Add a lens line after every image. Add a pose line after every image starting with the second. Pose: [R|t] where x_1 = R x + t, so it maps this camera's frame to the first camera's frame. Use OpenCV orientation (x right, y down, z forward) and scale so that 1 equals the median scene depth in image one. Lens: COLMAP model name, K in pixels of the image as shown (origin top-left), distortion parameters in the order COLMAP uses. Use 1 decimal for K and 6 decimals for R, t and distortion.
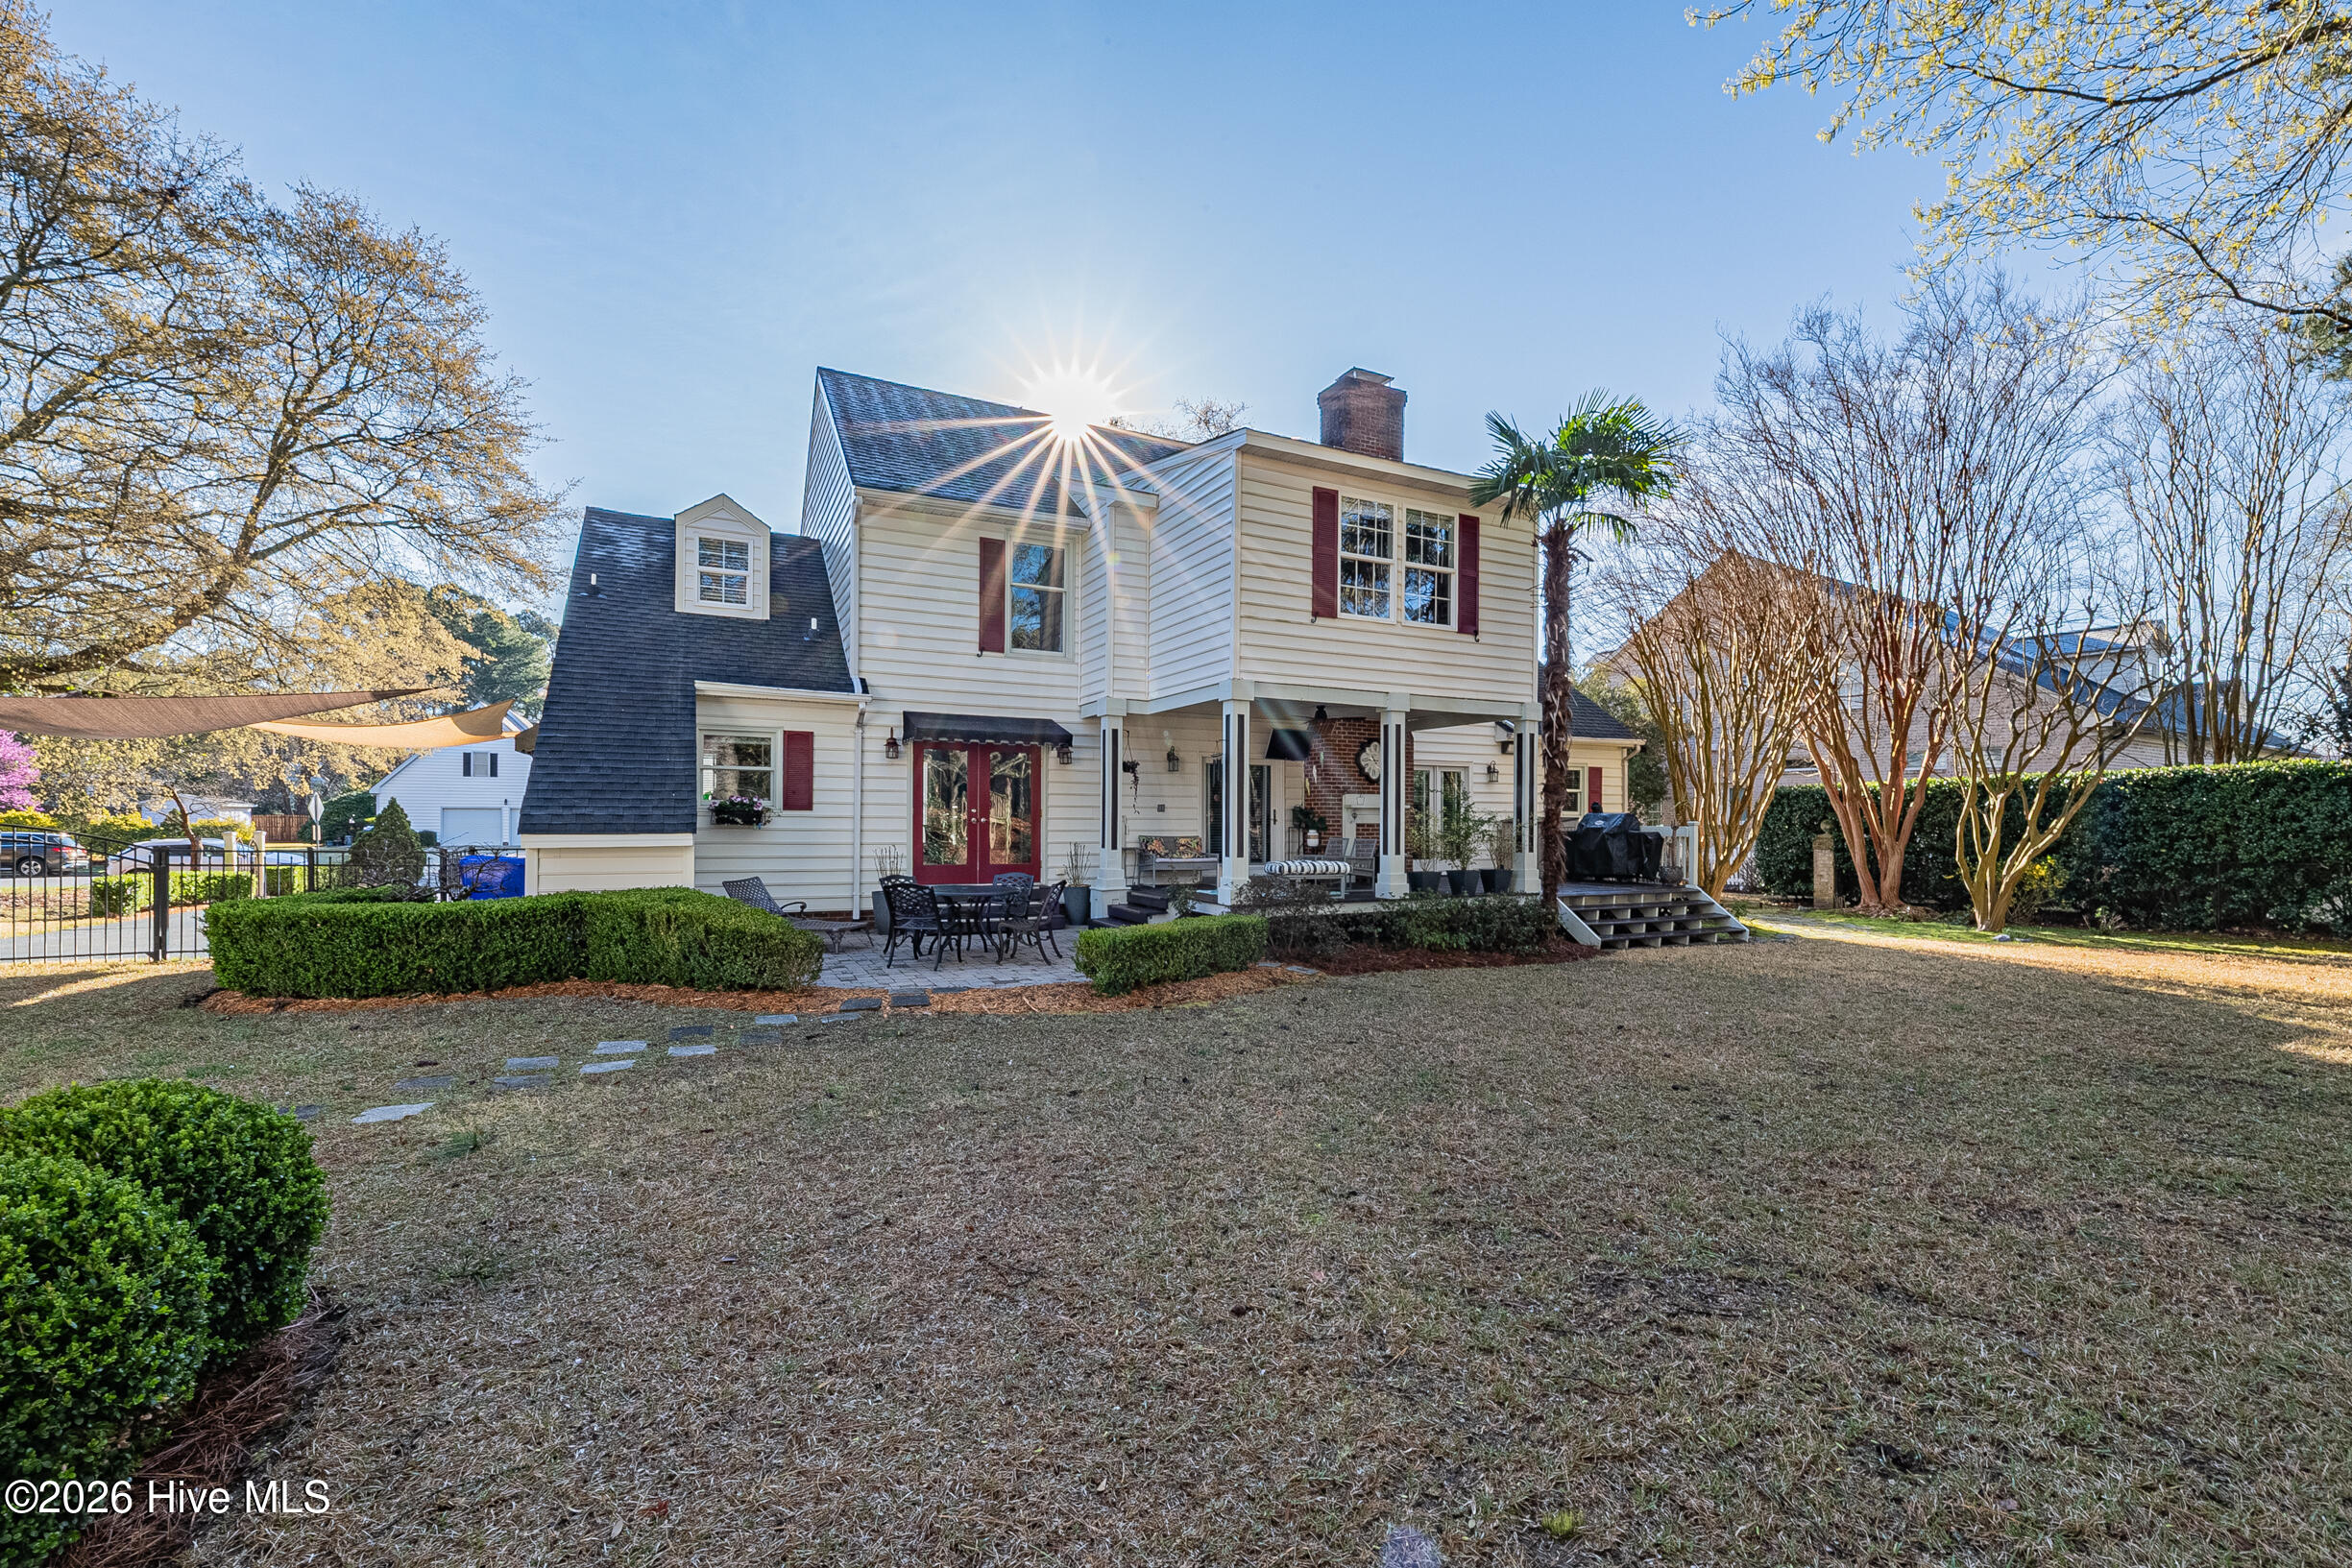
lens RADIAL K [[970.9, 0, 1167.0], [0, 970.9, 835.8], [0, 0, 1]] dist [0.001794, -0.002065]
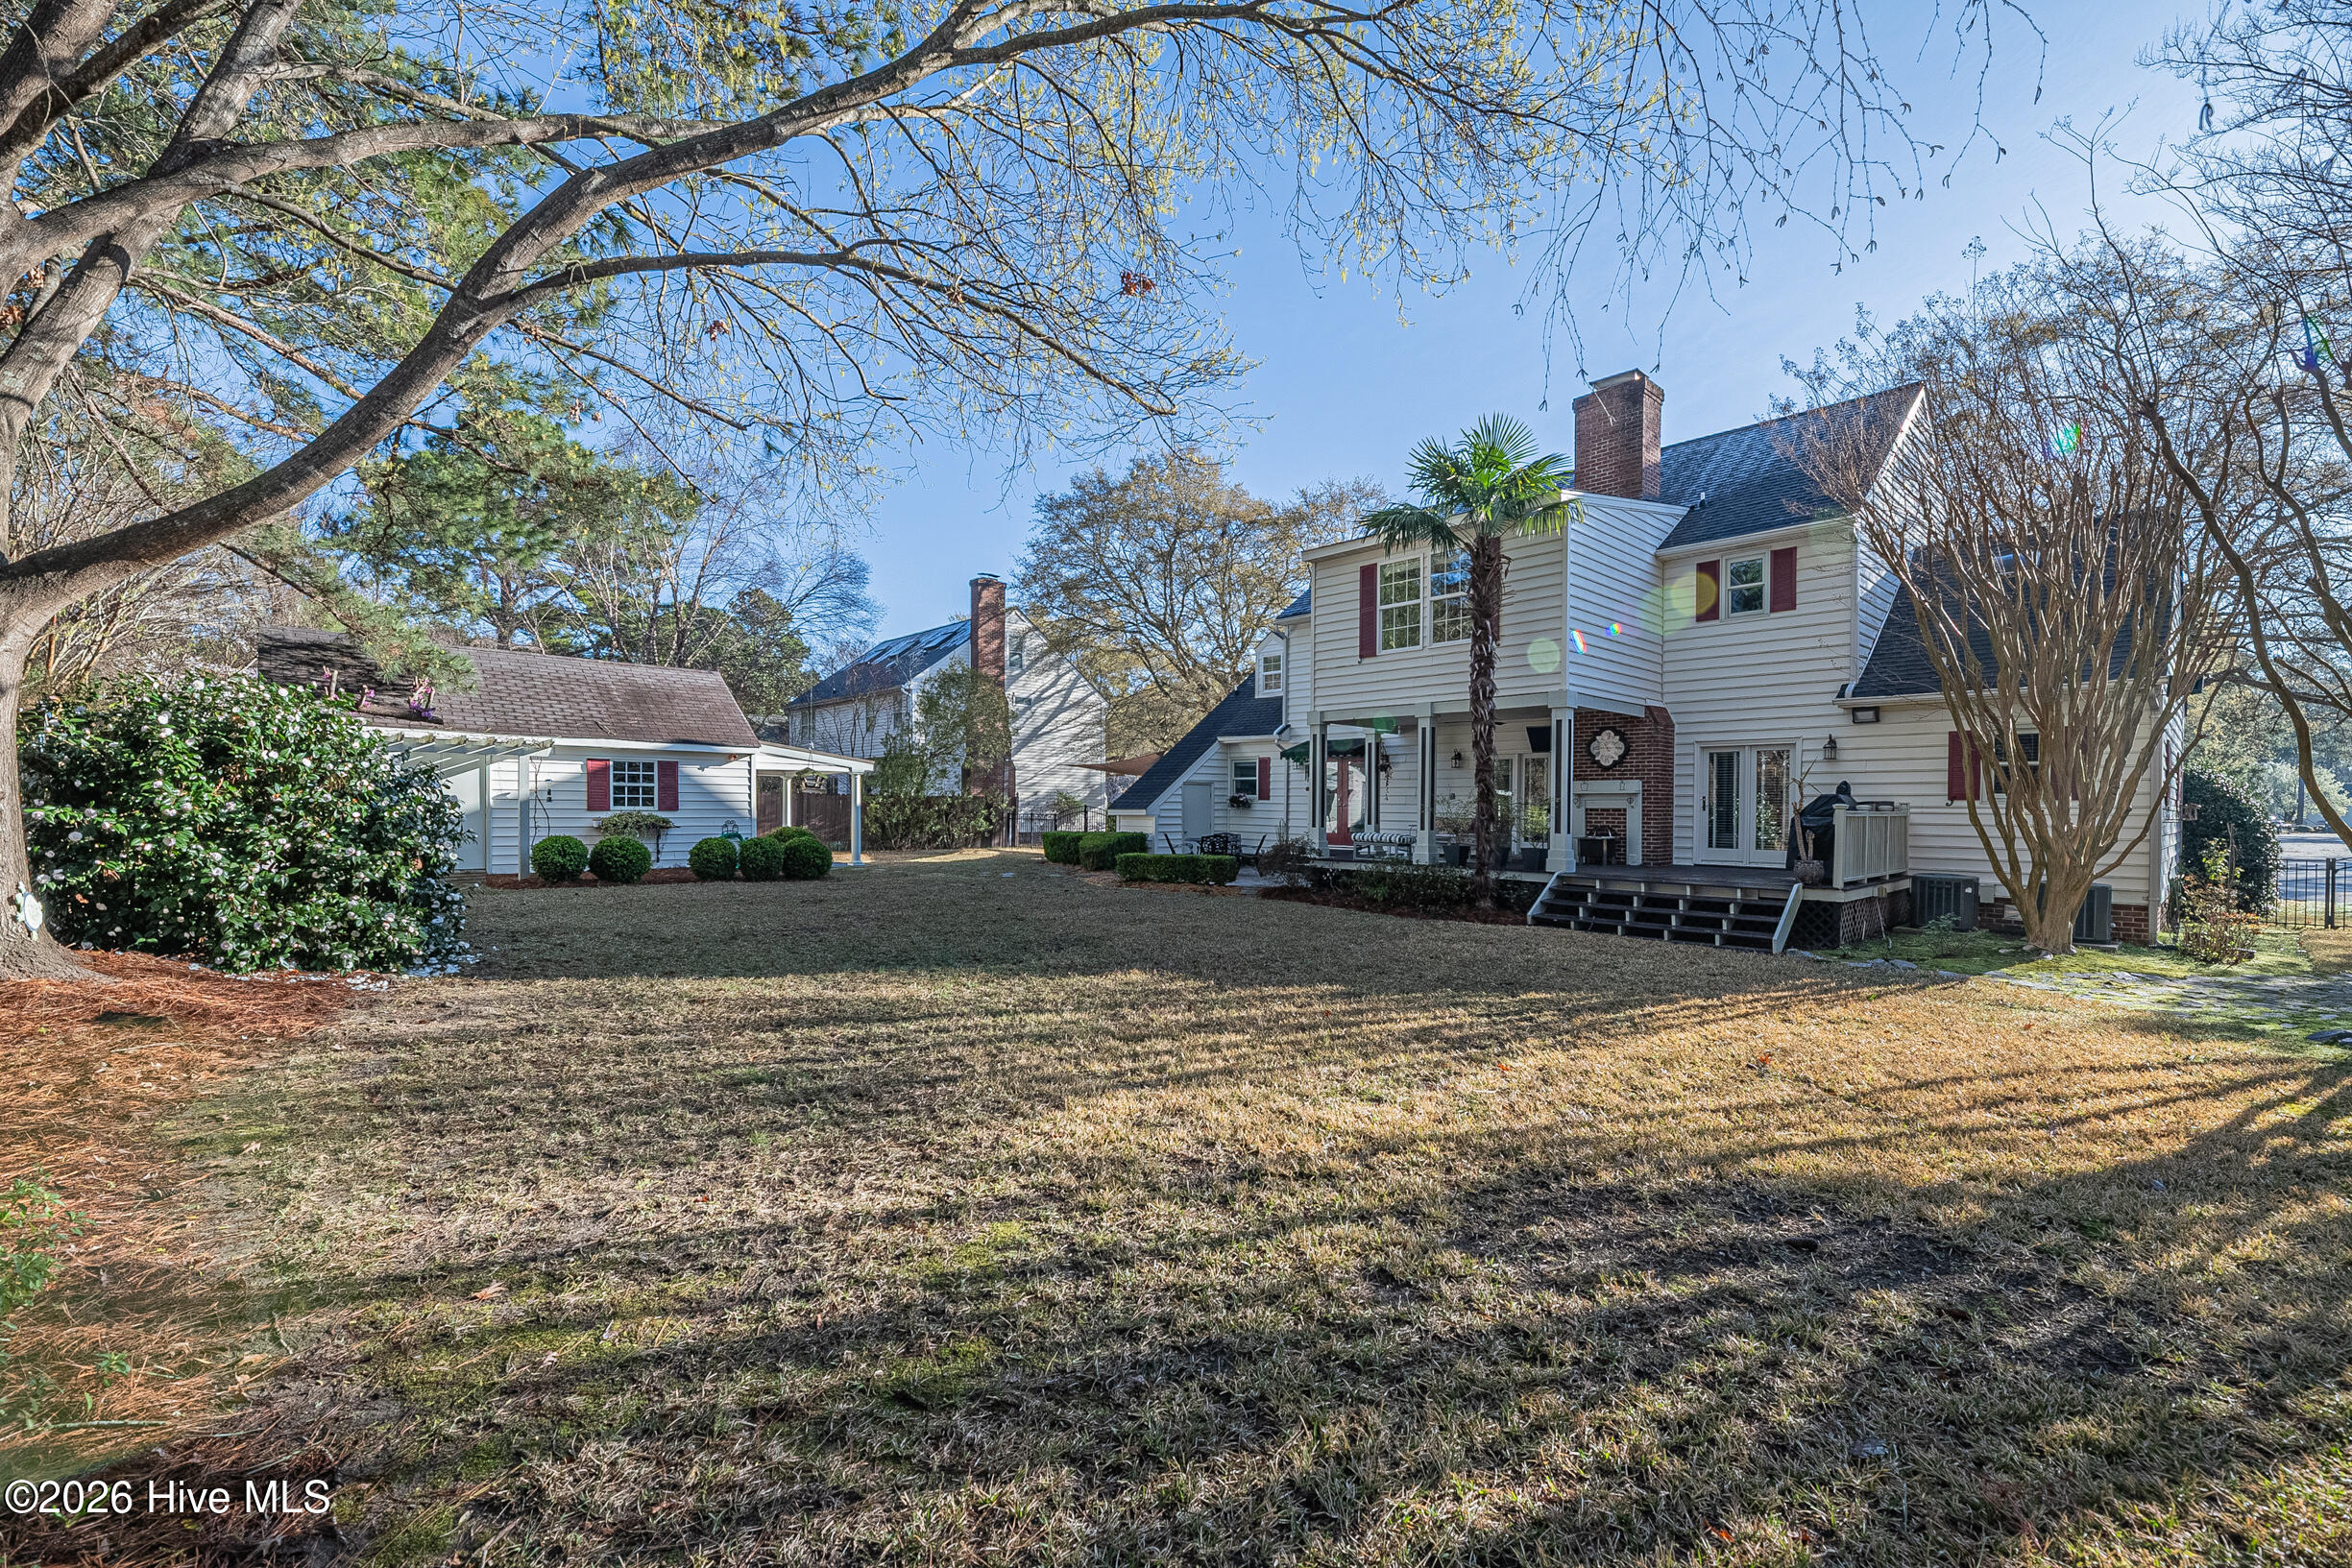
lens RADIAL K [[970.9, 0, 1188.4], [0, 970.9, 821.3], [0, 0, 1]] dist [0.001794, -0.002065]
pose [[0.291254, 0.011501, -0.956577, 1.264024], [-0.023359, 0.999715, 0.004908, 0.007719], [0.956361, 0.020916, 0.291439, 0.314039]]
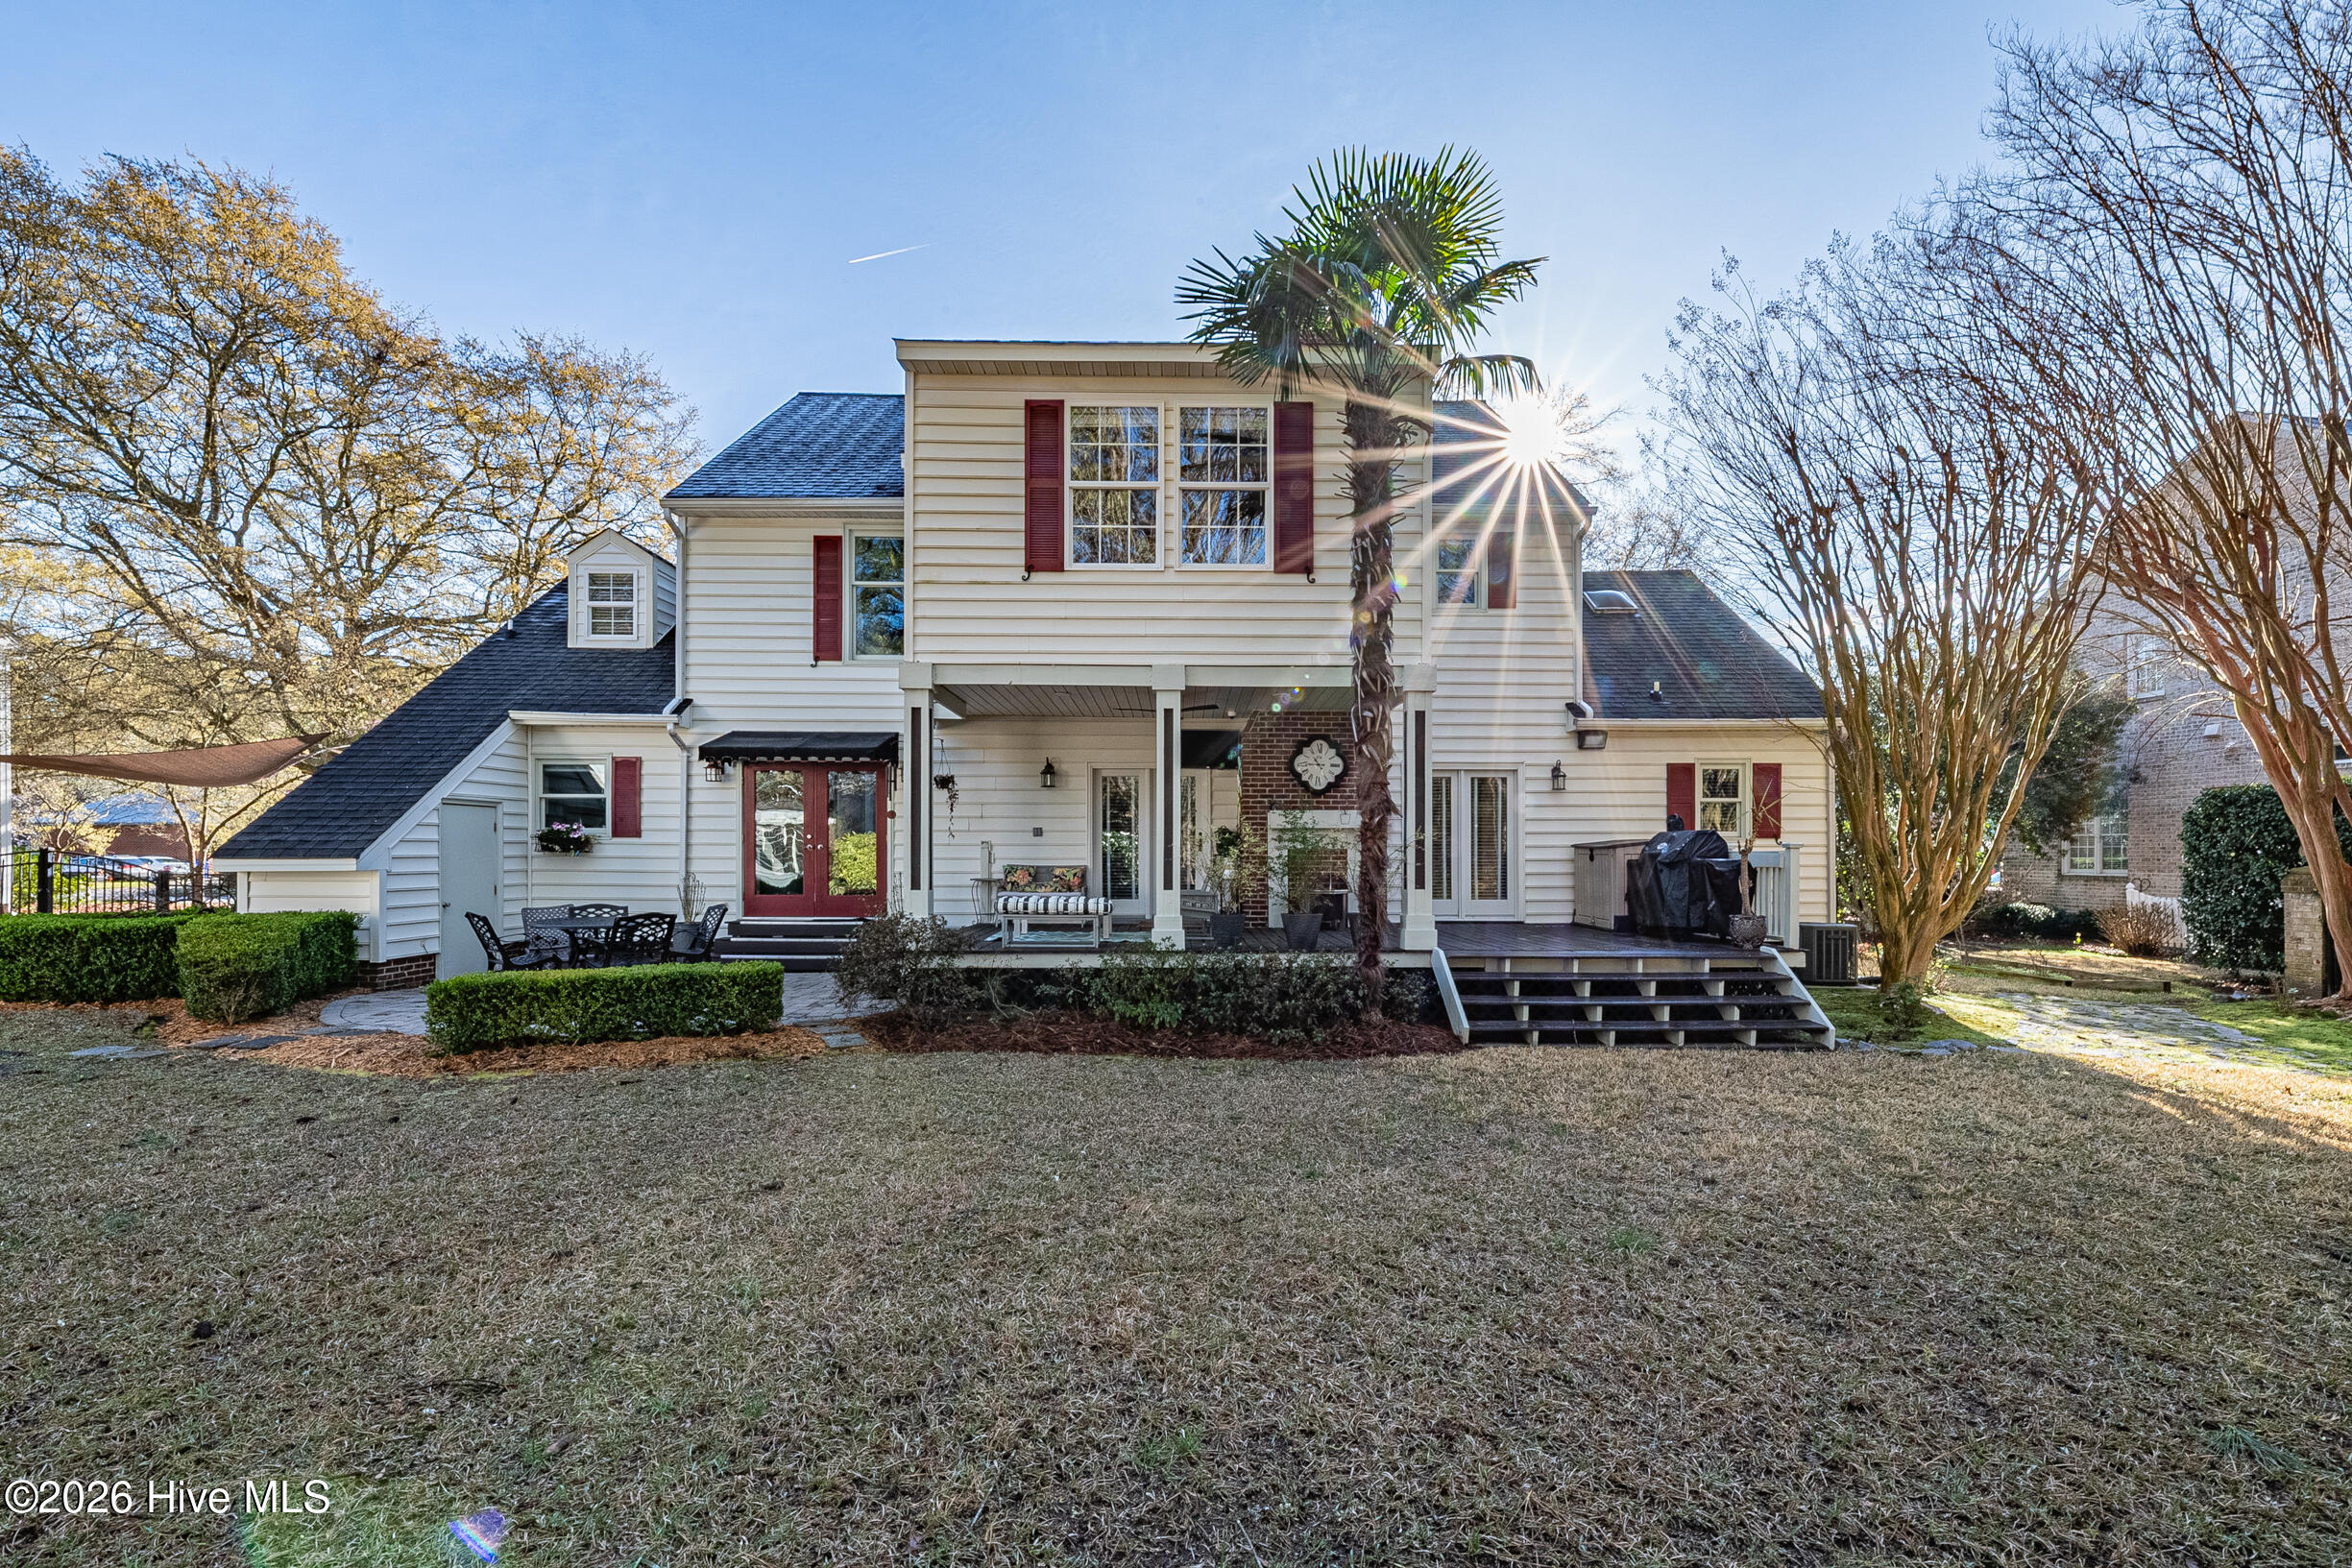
lens RADIAL K [[970.9, 0, 1122.2], [0, 970.9, 875.3], [0, 0, 1]] dist [0.001794, -0.002065]
pose [[0.906148, 0.006994, -0.422902, 0.470411], [-0.003786, 0.999957, 0.008425, 0.002222], [0.422943, -0.006033, 0.906136, 0.304083]]
